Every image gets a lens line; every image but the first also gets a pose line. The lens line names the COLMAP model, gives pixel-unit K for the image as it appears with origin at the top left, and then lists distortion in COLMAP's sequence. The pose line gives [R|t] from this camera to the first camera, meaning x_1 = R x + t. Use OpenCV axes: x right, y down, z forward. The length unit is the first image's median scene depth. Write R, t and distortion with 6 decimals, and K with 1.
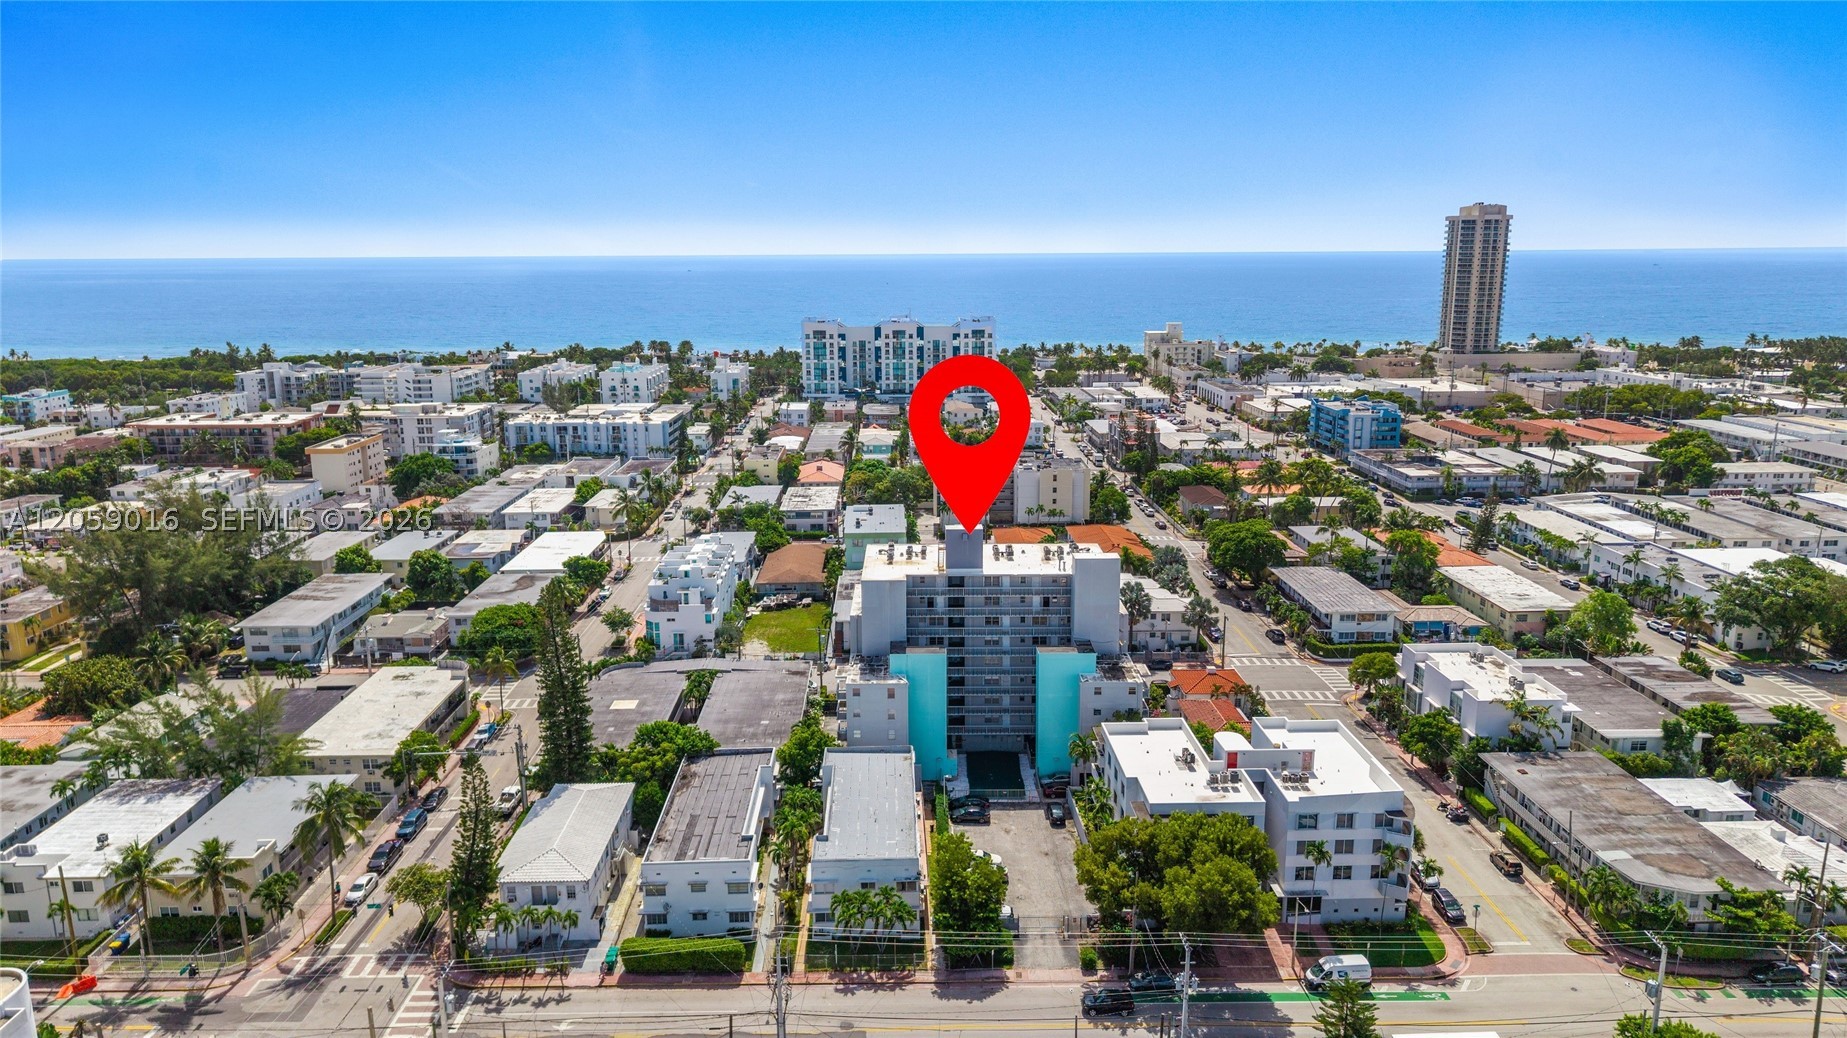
lens RADIAL K [[1231.7, 0, 921.2], [0, 1231.7, 517.3], [0, 0, 1]] dist [0.018378, -0.009452]
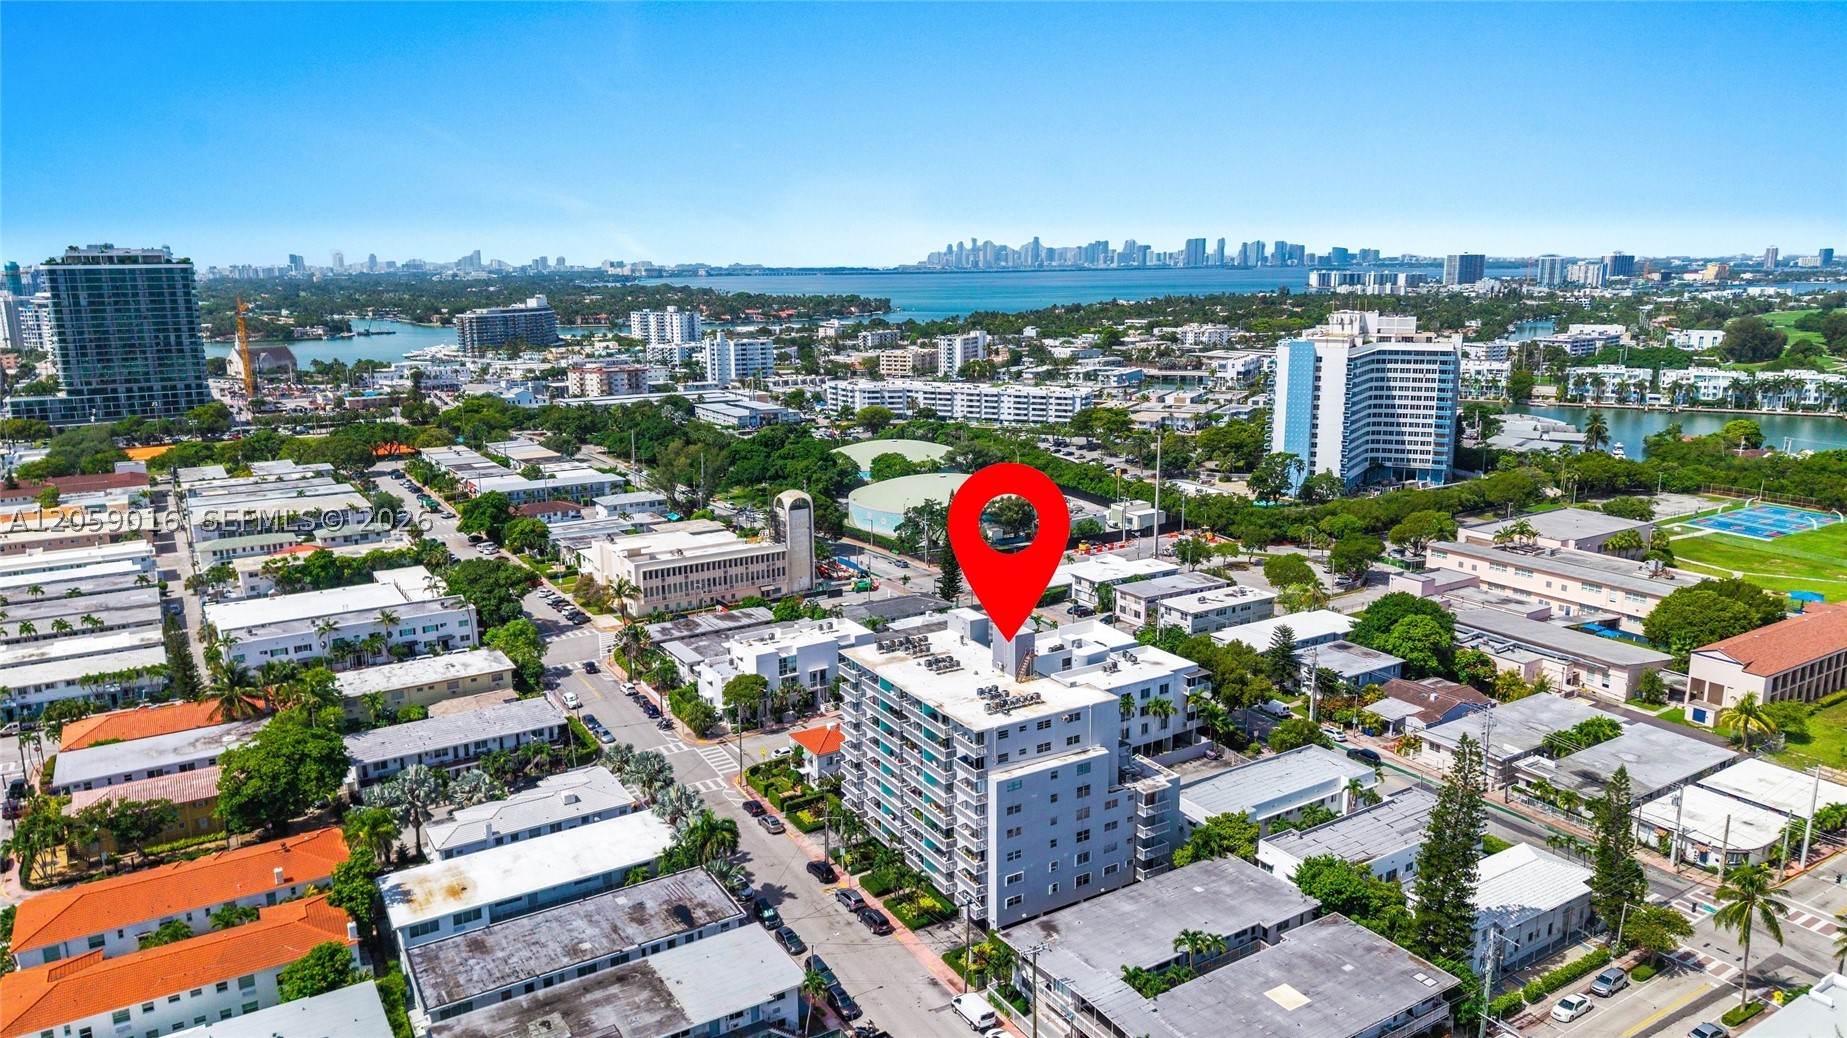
lens RADIAL K [[1231.7, 0, 931.7], [0, 1231.7, 520.8], [0, 0, 1]] dist [0.018378, -0.009452]
pose [[-0.511131, -0.169976, 0.842528, -0.684649], [0.188707, 0.934140, 0.302940, -0.353126], [-0.838531, 0.313833, -0.445392, 1.398556]]
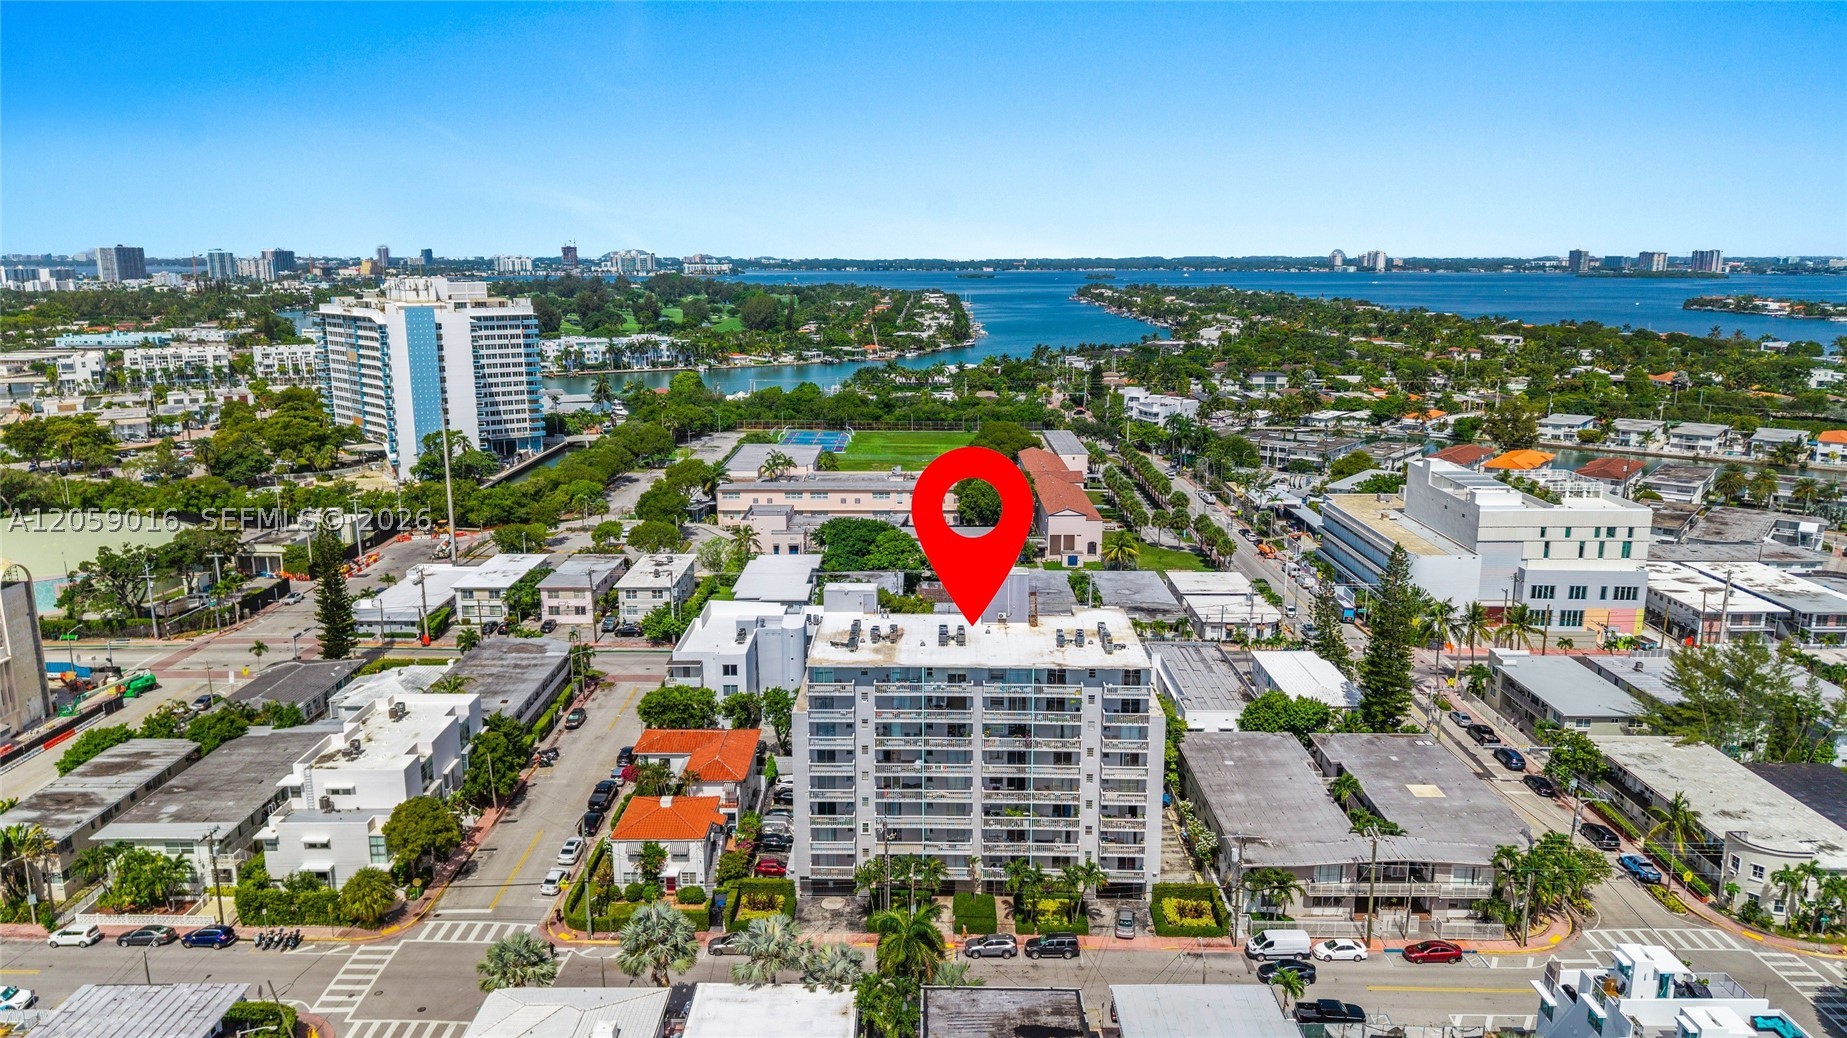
lens RADIAL K [[1231.7, 0, 919.7], [0, 1231.7, 518.7], [0, 0, 1]] dist [0.018378, -0.009452]
pose [[-0.999753, 0.000226, 0.022235, 0.071585], [0.009276, 0.913032, 0.407783, -0.342590], [-0.020209, 0.407888, -0.912808, 1.670973]]
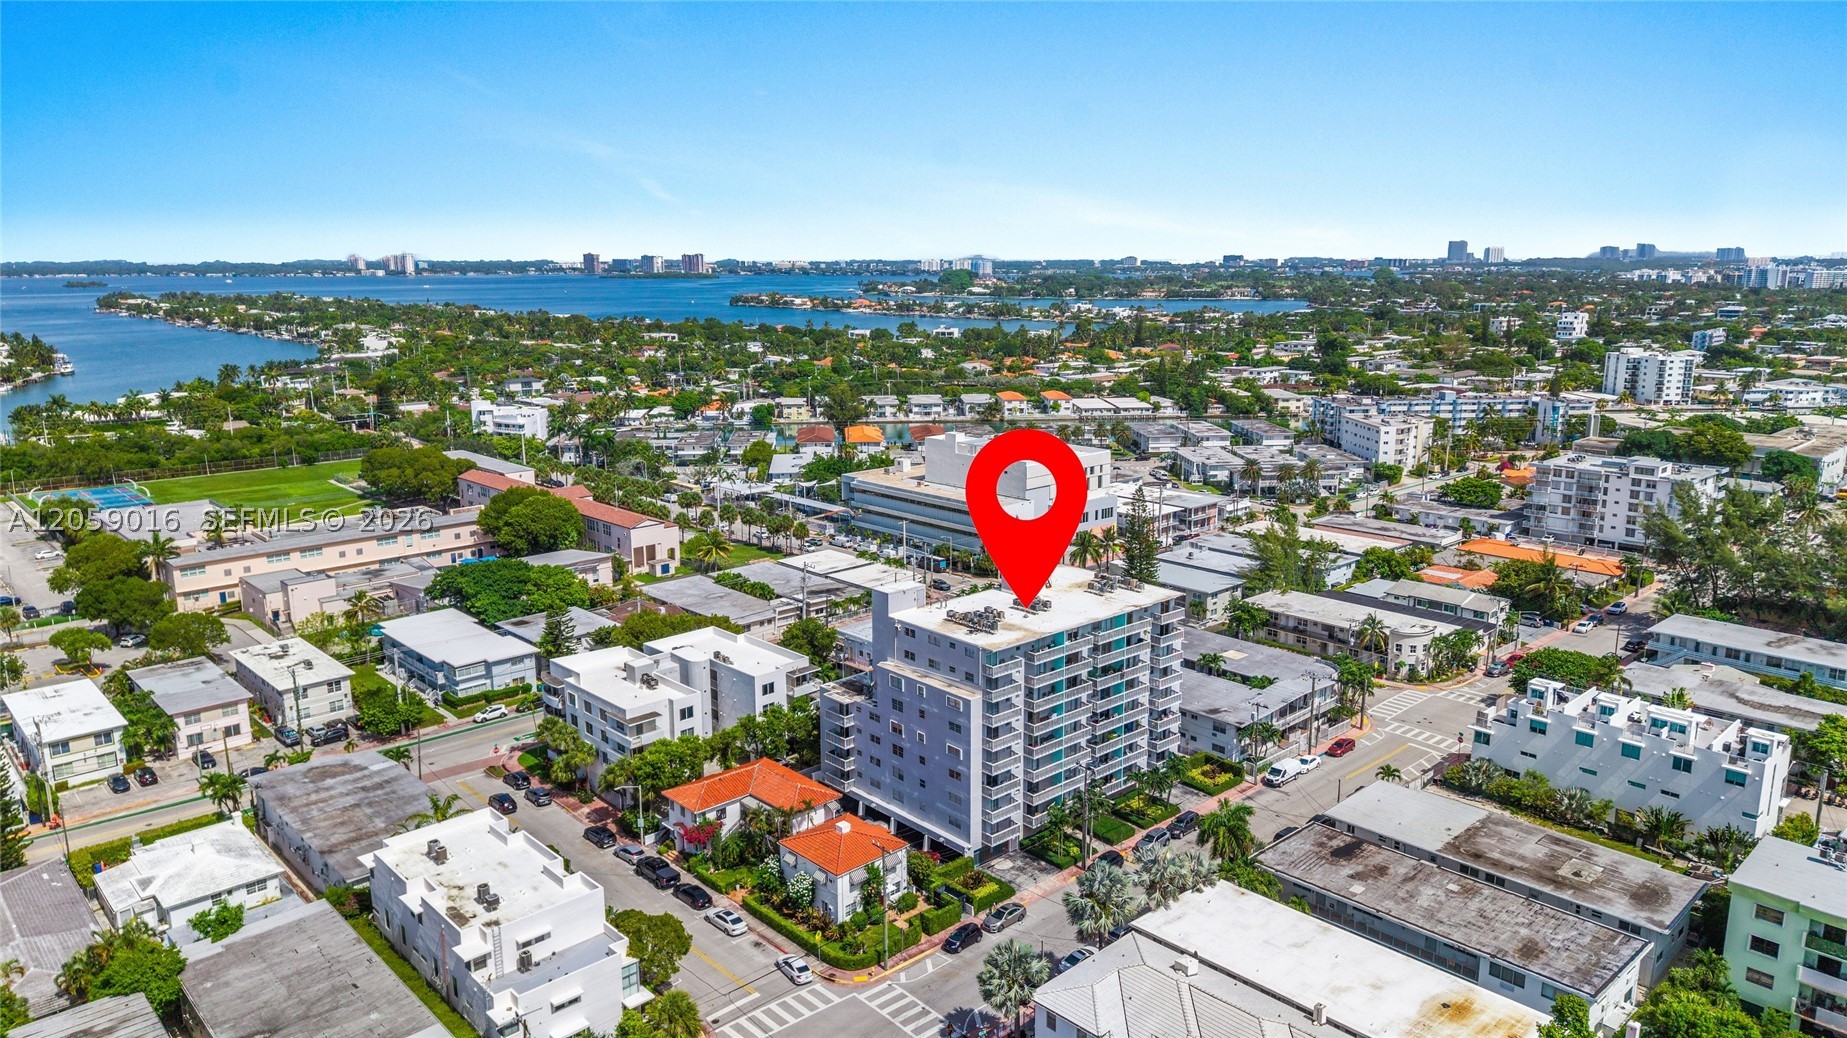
lens RADIAL K [[1231.7, 0, 928.2], [0, 1231.7, 526.4], [0, 0, 1]] dist [0.018378, -0.009452]
pose [[-0.738768, 0.150003, -0.657054, 0.679289], [-0.134859, 0.922298, 0.362188, -0.325158], [0.660329, 0.356183, -0.661135, 1.517050]]
